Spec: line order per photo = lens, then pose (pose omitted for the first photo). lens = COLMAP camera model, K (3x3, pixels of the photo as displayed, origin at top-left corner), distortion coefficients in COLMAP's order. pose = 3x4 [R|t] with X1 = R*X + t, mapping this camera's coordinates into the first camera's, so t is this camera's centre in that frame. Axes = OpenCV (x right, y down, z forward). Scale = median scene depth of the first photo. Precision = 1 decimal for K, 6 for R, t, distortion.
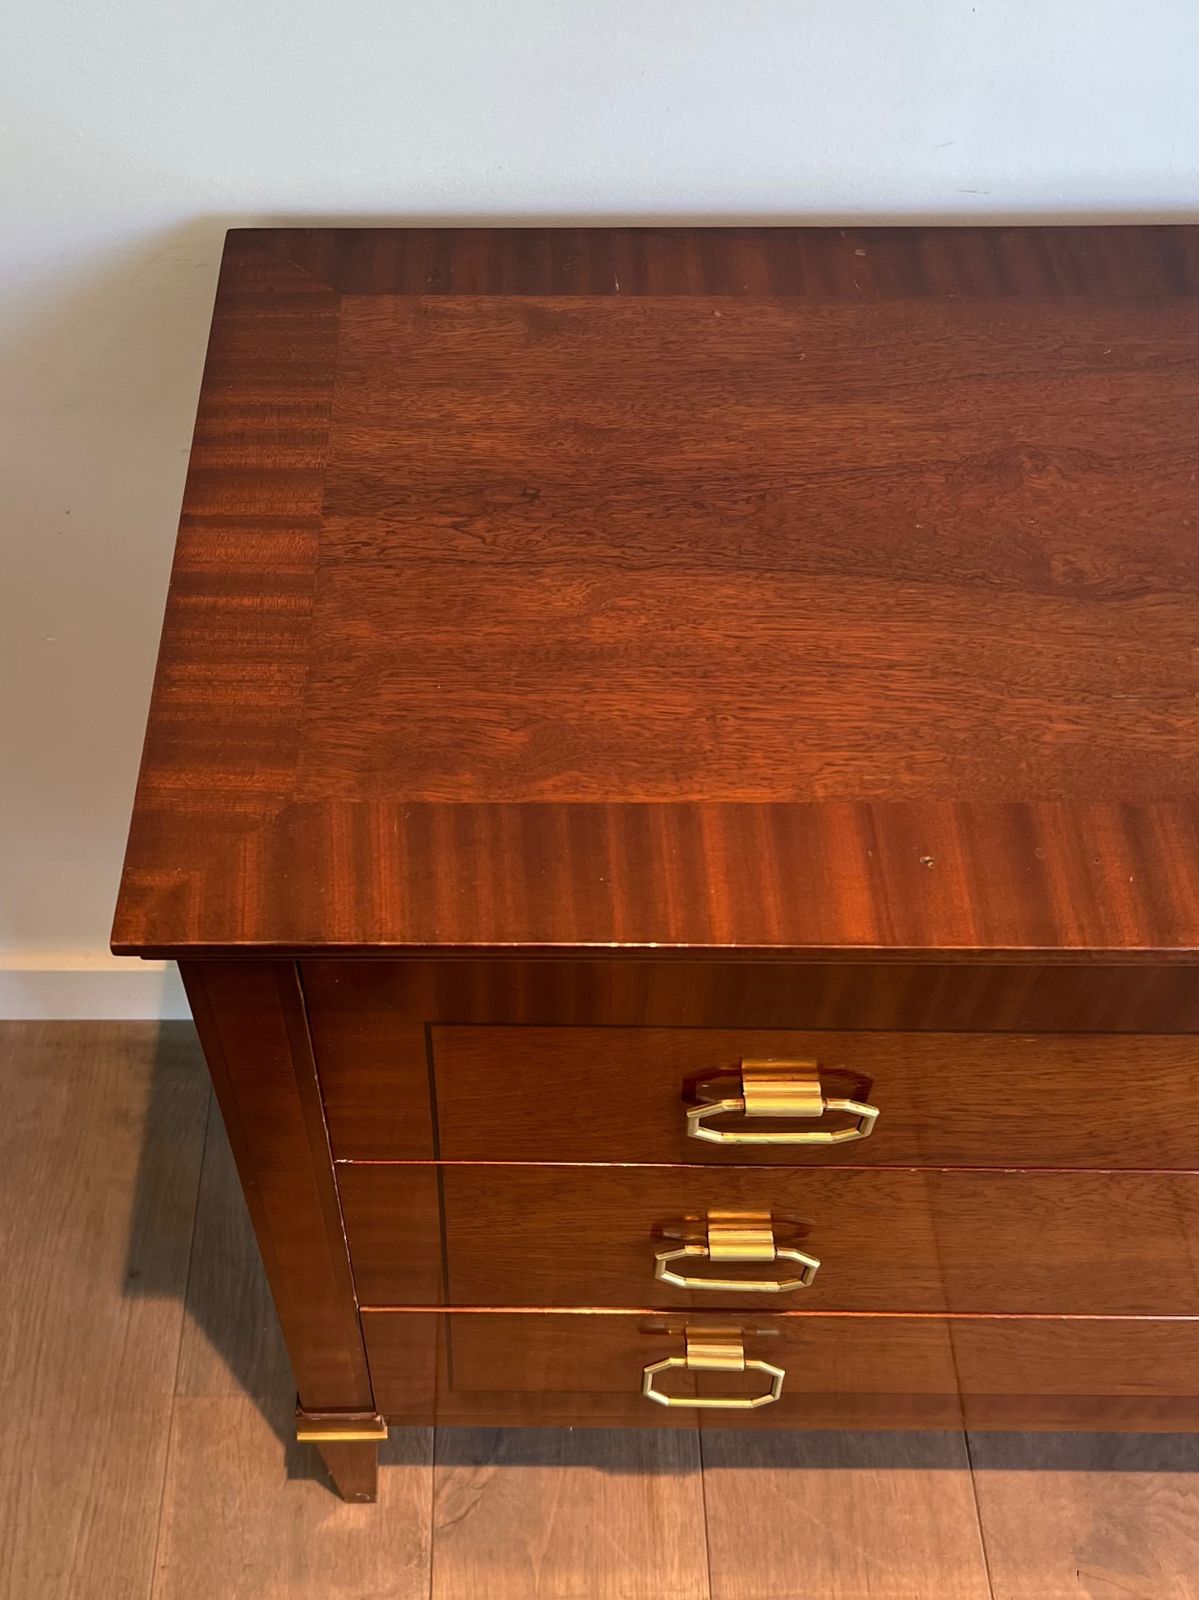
lens RADIAL K [[1662.8, 0, 492.3], [0, 1662.8, 865.1], [0, 0, 1]] dist [0.090245, -0.146428]
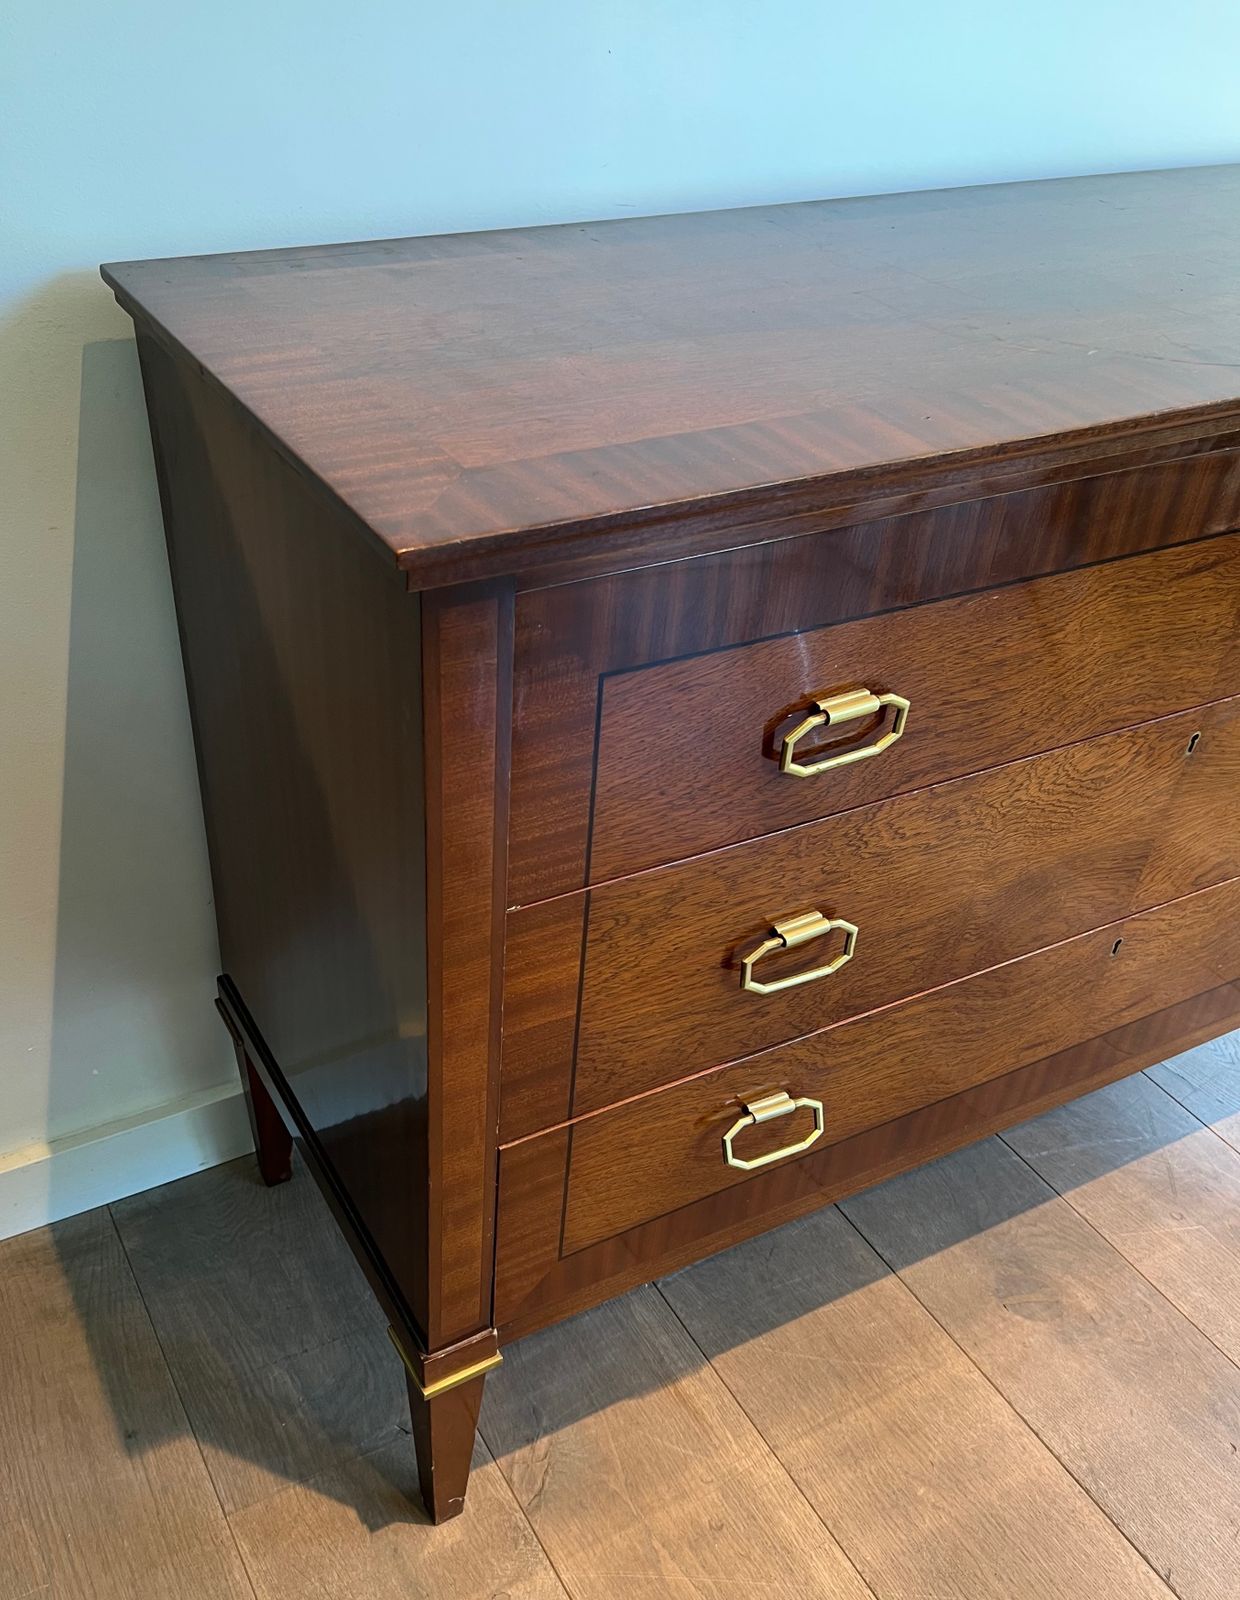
lens RADIAL K [[1402.2, 0, 535.9], [0, 1402.2, 924.8], [0, 0, 1]] dist [0.083854, -0.155424]
pose [[0.877761, -0.271881, 0.394482, -0.274387], [0.361739, 0.915973, -0.173605, 0.218493], [-0.314135, 0.295083, 0.902355, 0.100121]]
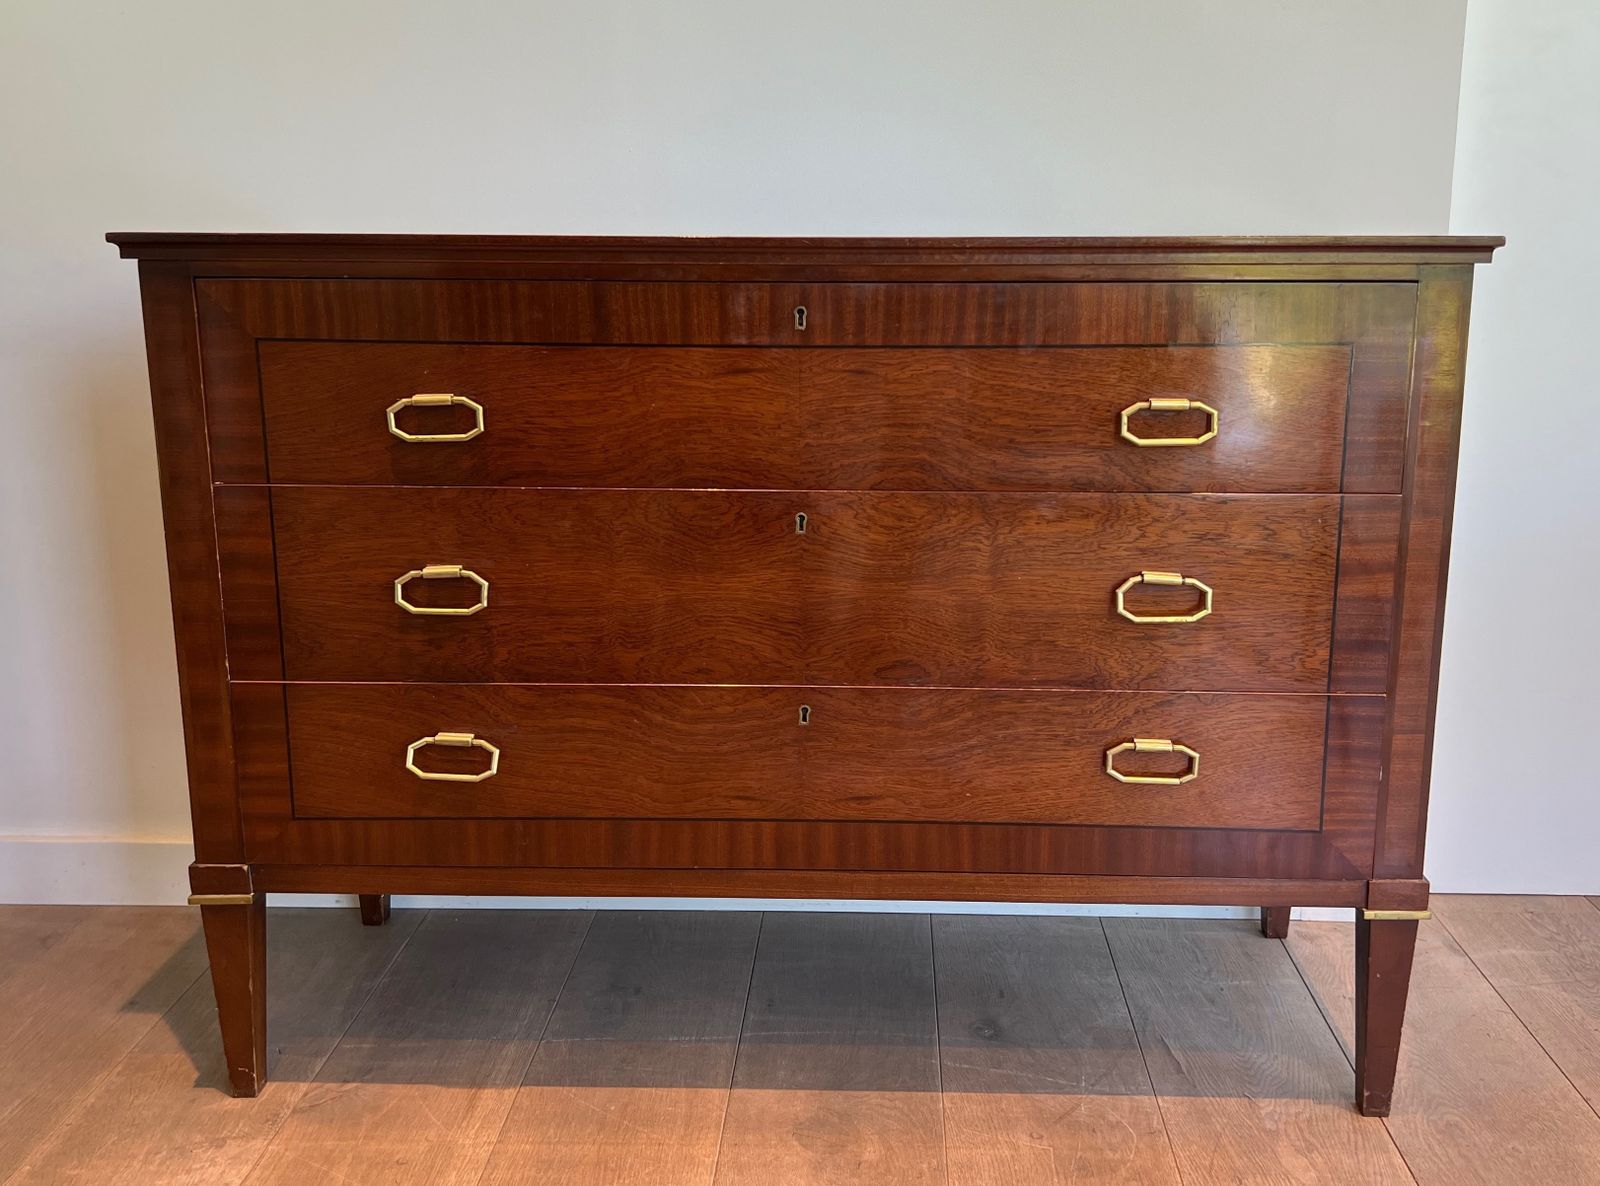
lens RADIAL K [[1506.3, 0, 839.5], [0, 1506.3, 570.9], [0, 0, 1]] dist [0.112182, -0.176673]
pose [[0.999622, 0.006967, -0.026596, 0.402724], [-0.022888, 0.746855, -0.664592, 0.847059], [0.015233, 0.664950, 0.746733, -0.124099]]
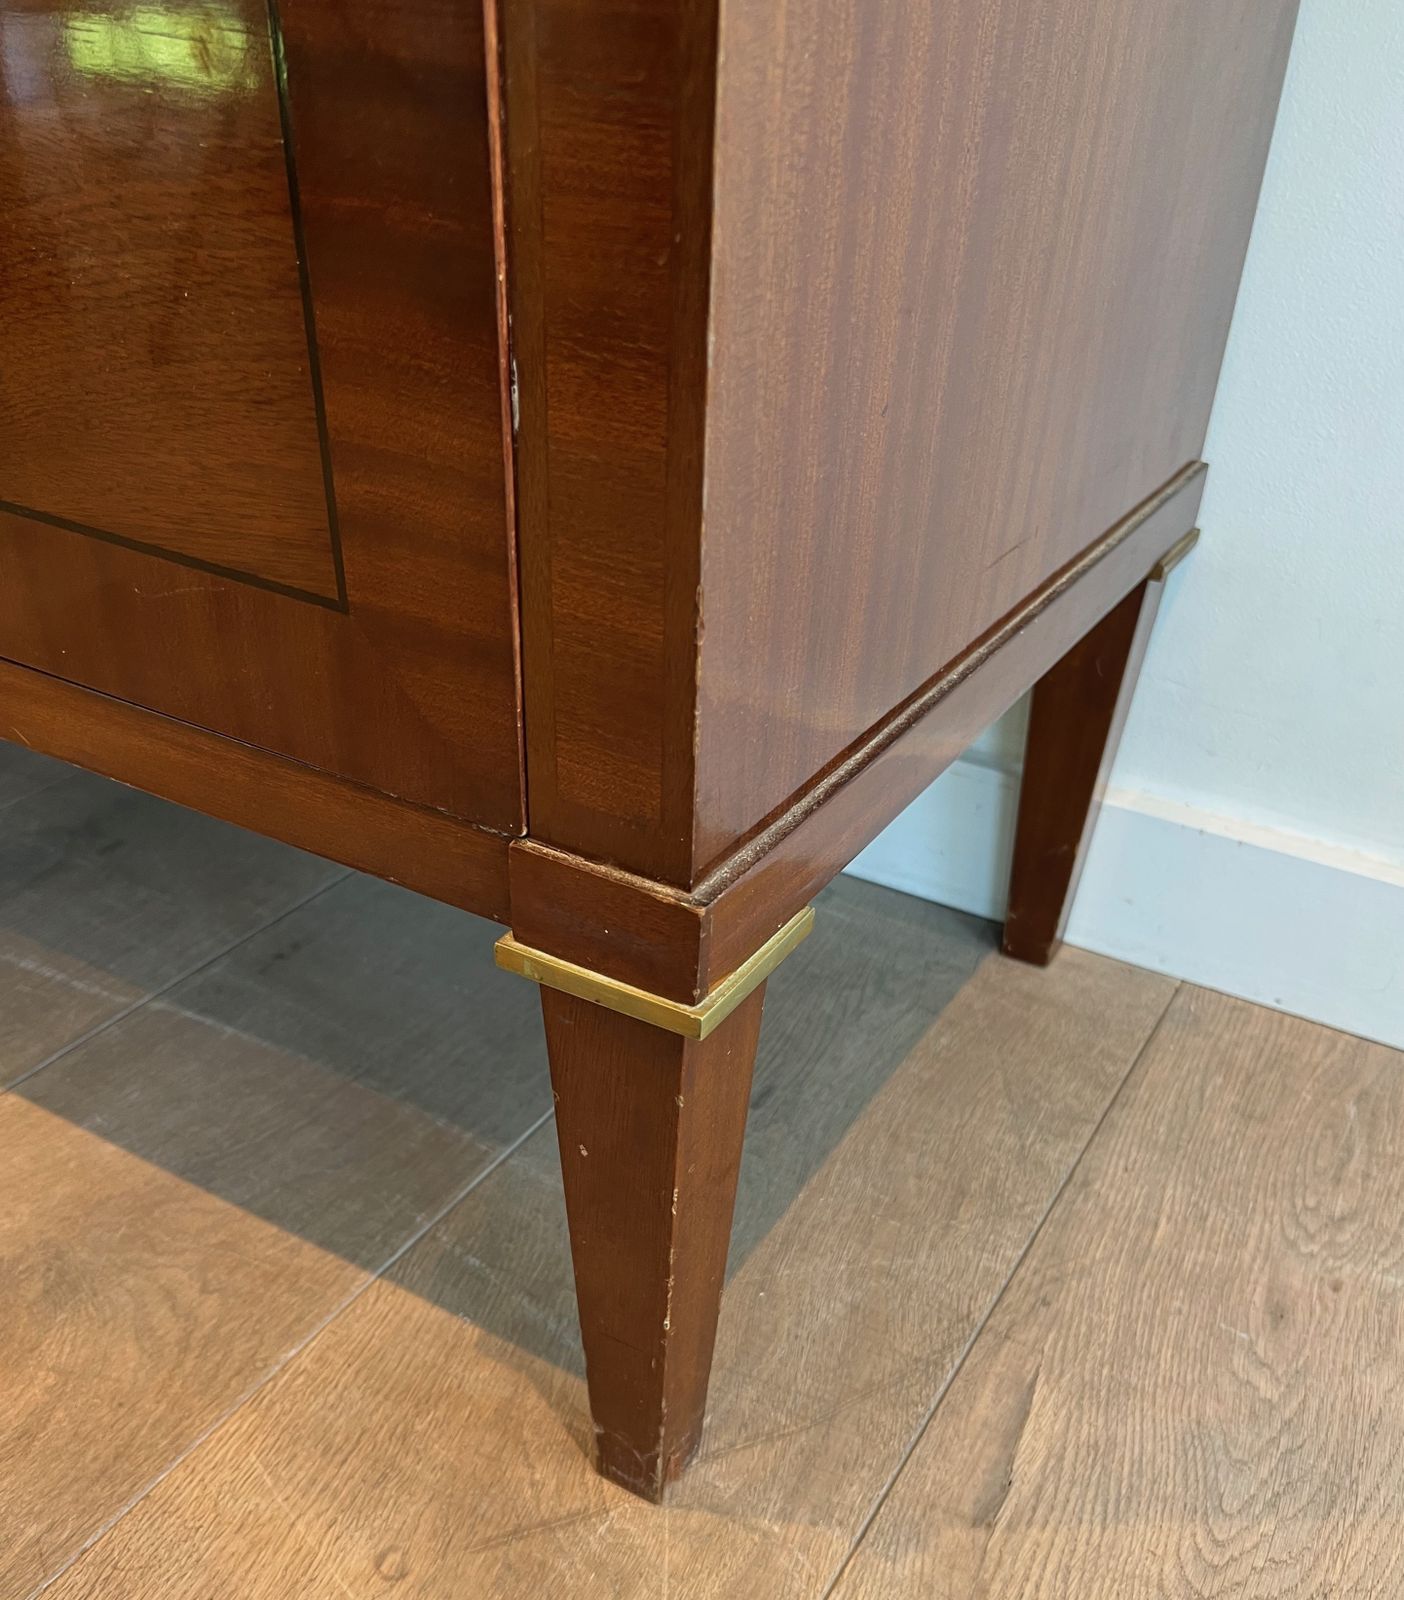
lens RADIAL K [[1503.9, 0, 698.9], [0, 1503.9, 995.2], [0, 0, 1]] dist [0.101127, -0.278327]
pose [[0.864246, 0.321400, -0.387015, 0.905647], [-0.429542, 0.871897, -0.235138, 0.358466], [0.261864, 0.369456, 0.891588, 0.605837]]
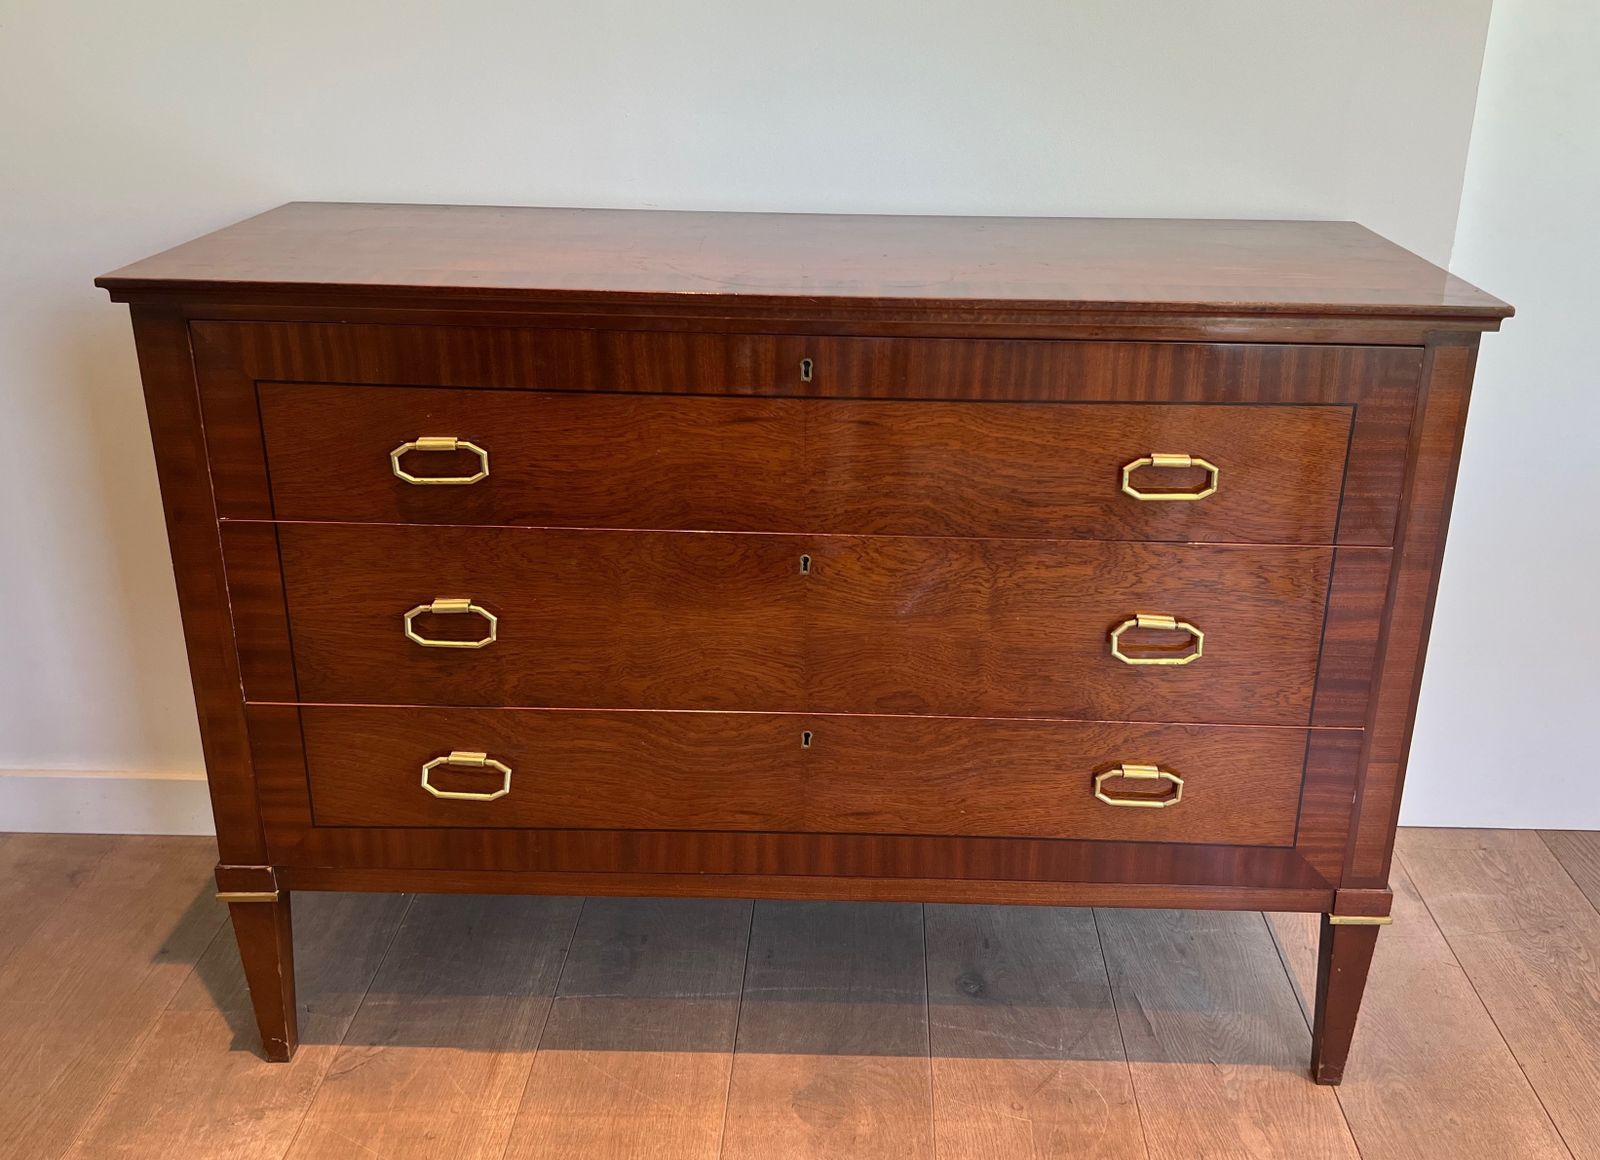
lens RADIAL K [[1491.0, 0, 856.6], [0, 1491.0, 563.8], [0, 0, 1]] dist [0.118737, -0.206301]
pose [[0.999803, 0.019720, -0.002362, 0.386760], [-0.017945, 0.845959, -0.532946, 0.687284], [-0.008511, 0.532883, 0.846146, -0.256819]]
